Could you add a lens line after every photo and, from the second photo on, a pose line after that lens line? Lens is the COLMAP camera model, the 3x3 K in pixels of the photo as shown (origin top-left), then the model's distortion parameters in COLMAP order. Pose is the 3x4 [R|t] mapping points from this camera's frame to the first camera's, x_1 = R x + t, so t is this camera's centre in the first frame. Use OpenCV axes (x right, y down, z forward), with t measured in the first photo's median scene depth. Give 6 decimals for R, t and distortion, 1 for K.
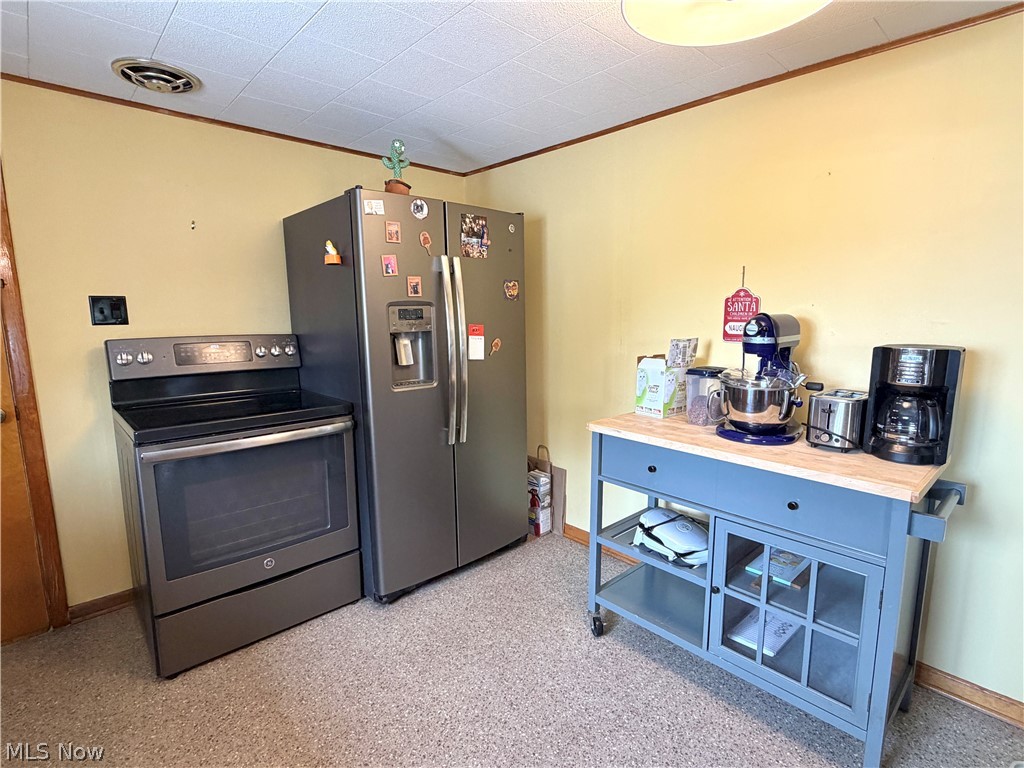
lens RADIAL K [[510.3, 0, 514.9], [0, 510.3, 389.5], [0, 0, 1]] dist [0.000799, 0.000139]
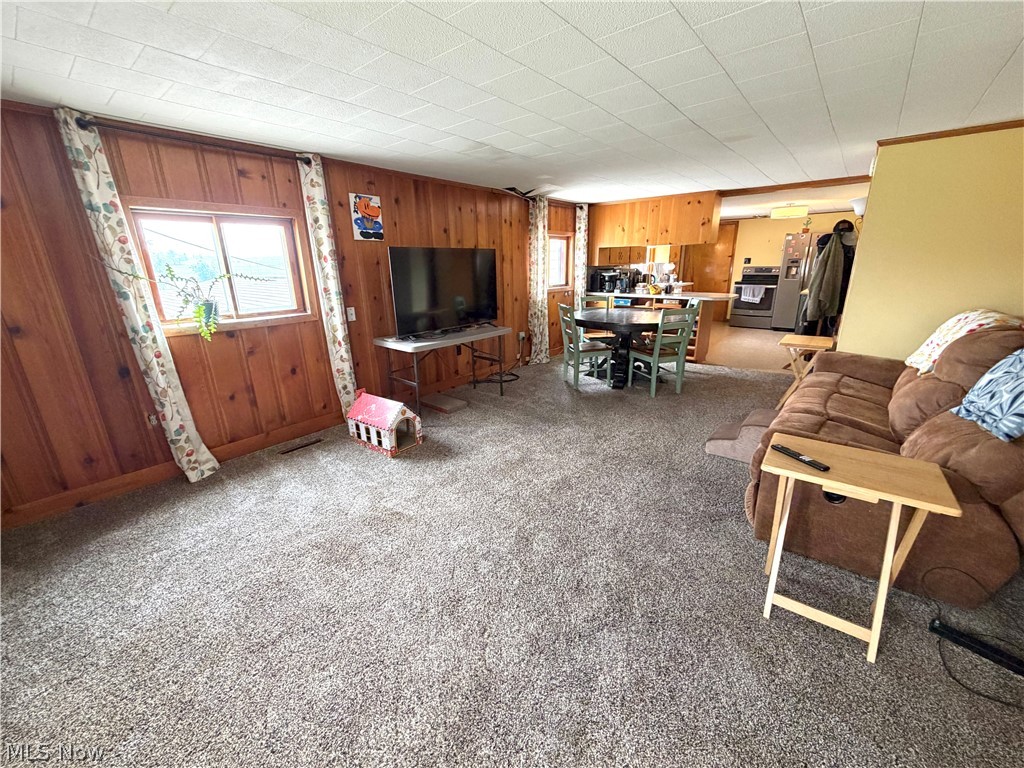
lens RADIAL K [[406.2, 0, 510.3], [0, 406.2, 386.3], [0, 0, 1]] dist [-0.000443, 0.000102]
pose [[0.087812, 0.293542, -0.951905, 3.071435], [-0.133930, 0.950399, 0.280723, 0.201846], [0.987093, 0.102838, 0.122770, -1.616869]]
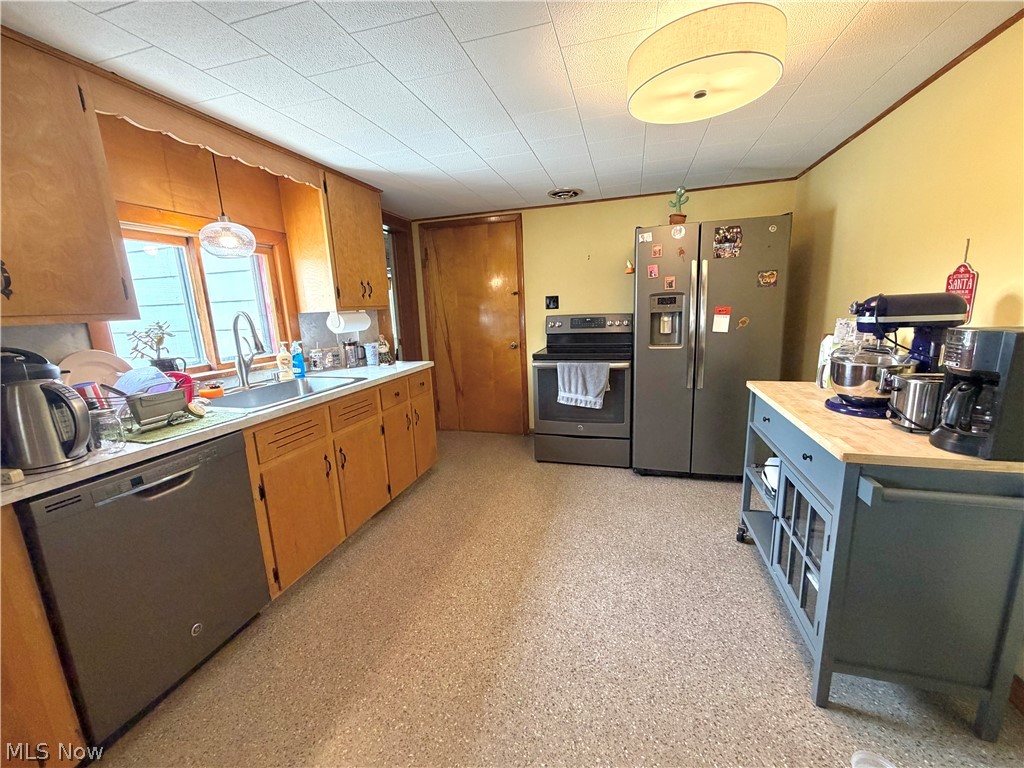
lens RADIAL K [[406.2, 0, 510.3], [0, 406.2, 386.3], [0, 0, 1]] dist [-0.000443, 0.000102]
pose [[0.508931, 0.154415, -0.846844, 0.656281], [-0.097376, 0.987792, 0.121596, 0.009351], [0.855282, 0.020578, 0.517754, -0.066609]]
